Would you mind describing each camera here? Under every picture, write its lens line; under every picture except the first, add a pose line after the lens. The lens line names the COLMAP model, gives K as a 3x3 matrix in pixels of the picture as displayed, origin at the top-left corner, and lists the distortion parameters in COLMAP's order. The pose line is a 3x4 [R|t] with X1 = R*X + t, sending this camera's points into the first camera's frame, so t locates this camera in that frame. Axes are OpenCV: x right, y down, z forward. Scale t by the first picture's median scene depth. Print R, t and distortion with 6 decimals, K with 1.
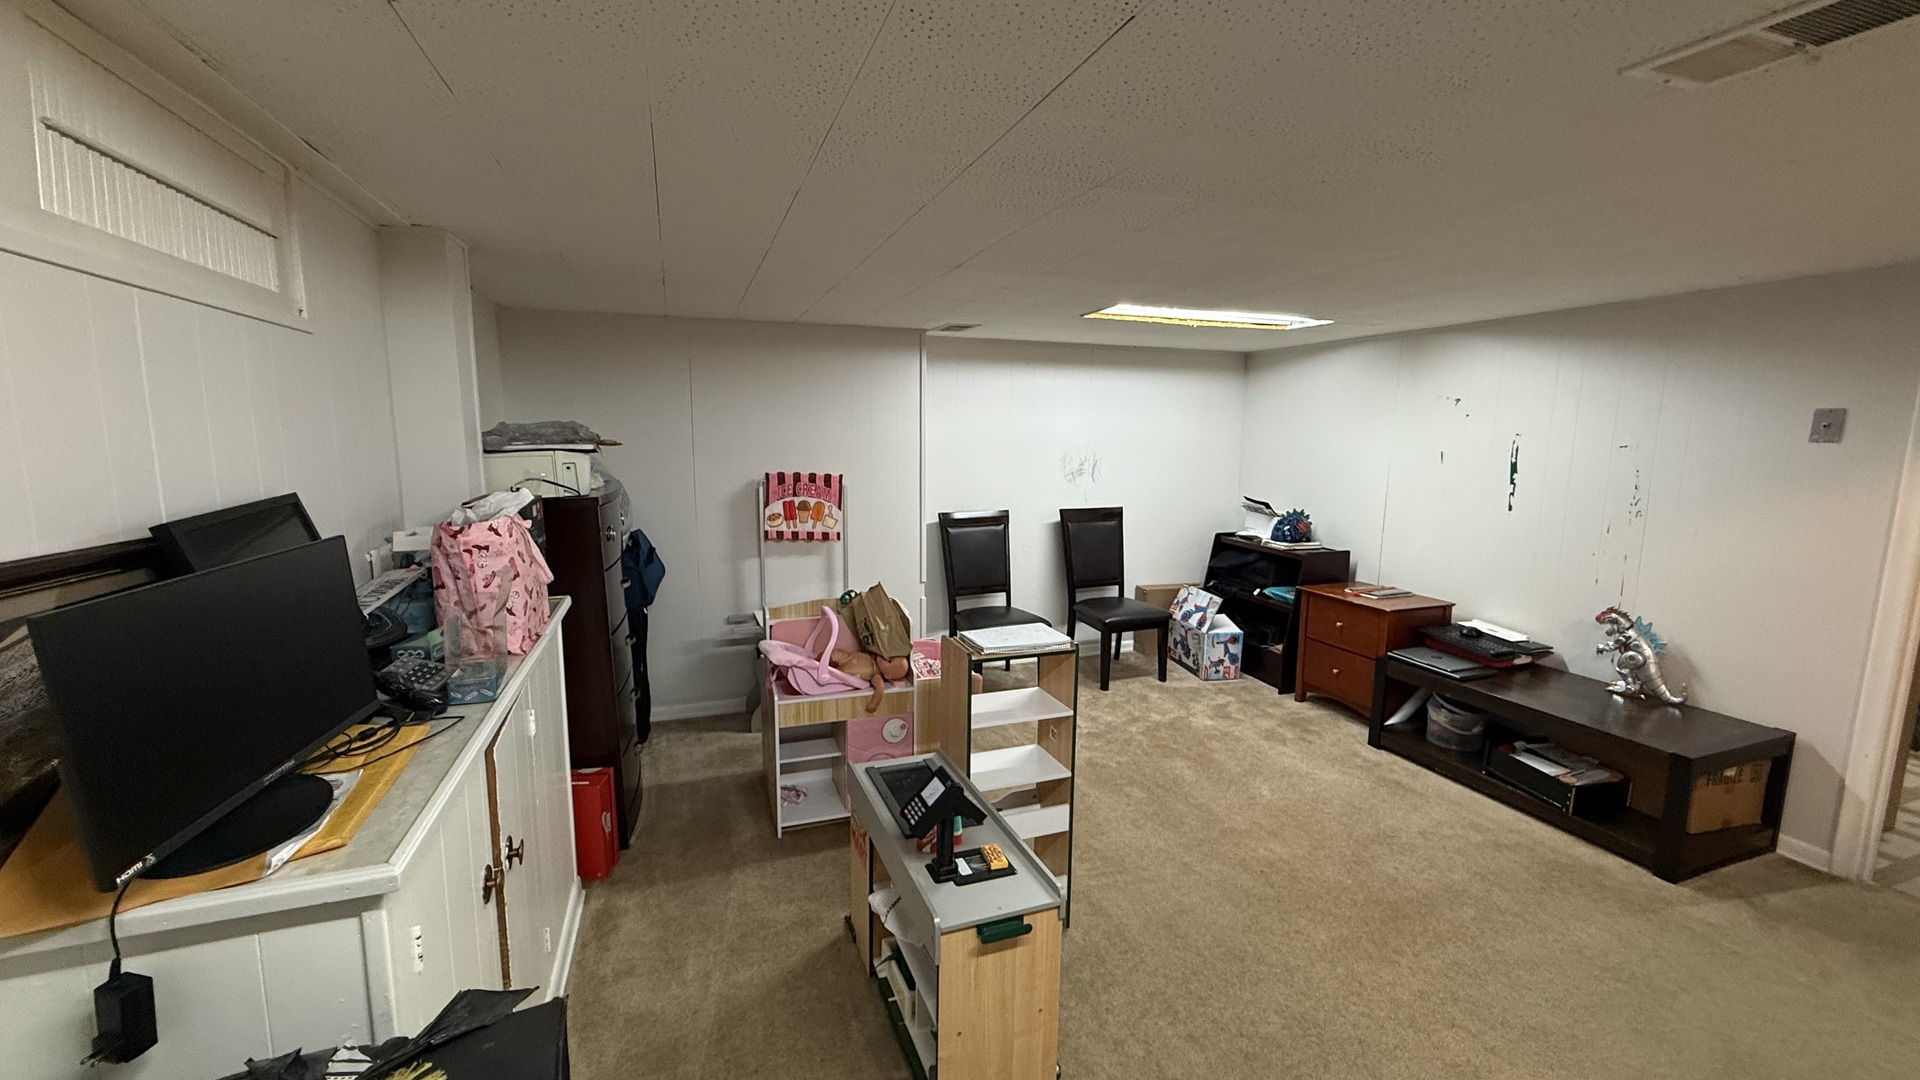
lens RADIAL K [[761.1, 0, 958.8], [0, 761.1, 543.0], [0, 0, 1]] dist [-0.001282, -0.000277]
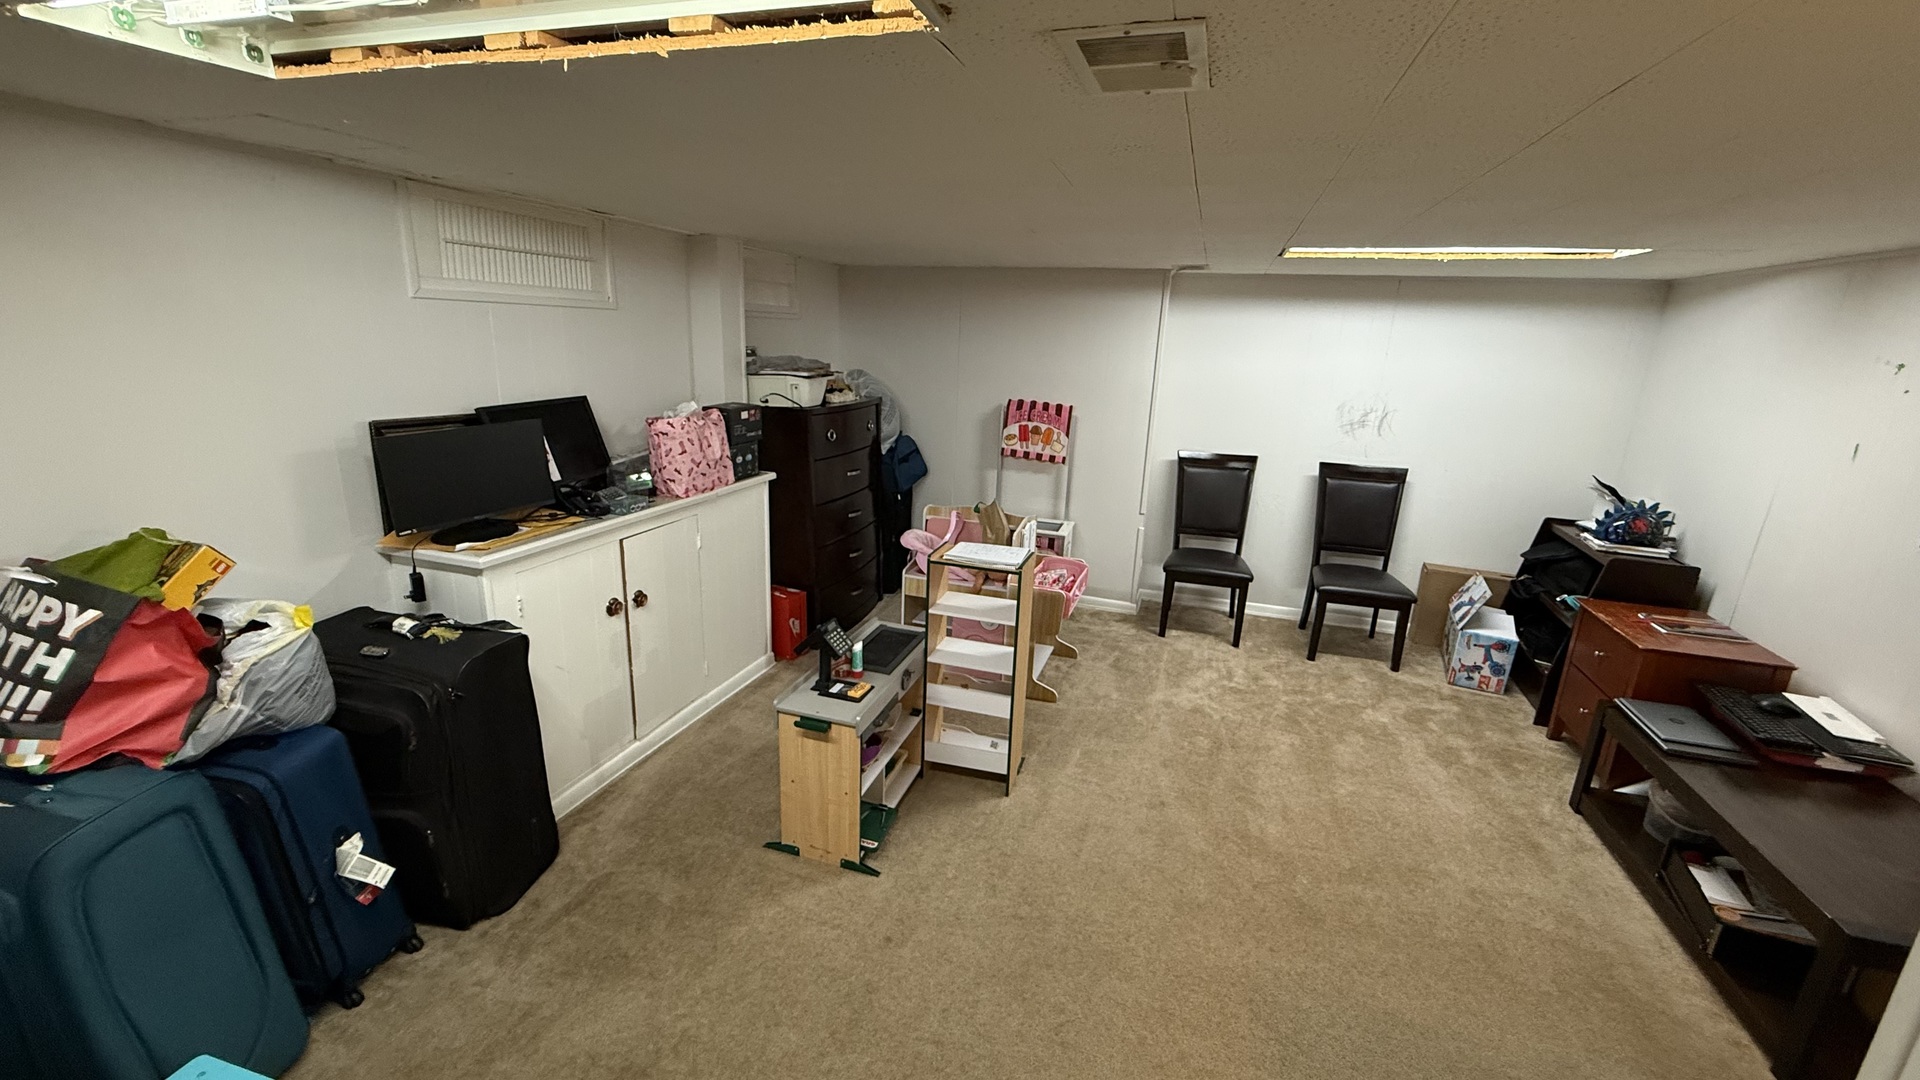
lens RADIAL K [[761.1, 0, 958.8], [0, 761.1, 543.0], [0, 0, 1]] dist [-0.001282, -0.000277]
pose [[0.785823, 0.186532, -0.589651, 0.417141], [-0.121912, 0.981444, 0.148002, -0.037269], [0.606317, -0.044418, 0.793982, 0.000880]]
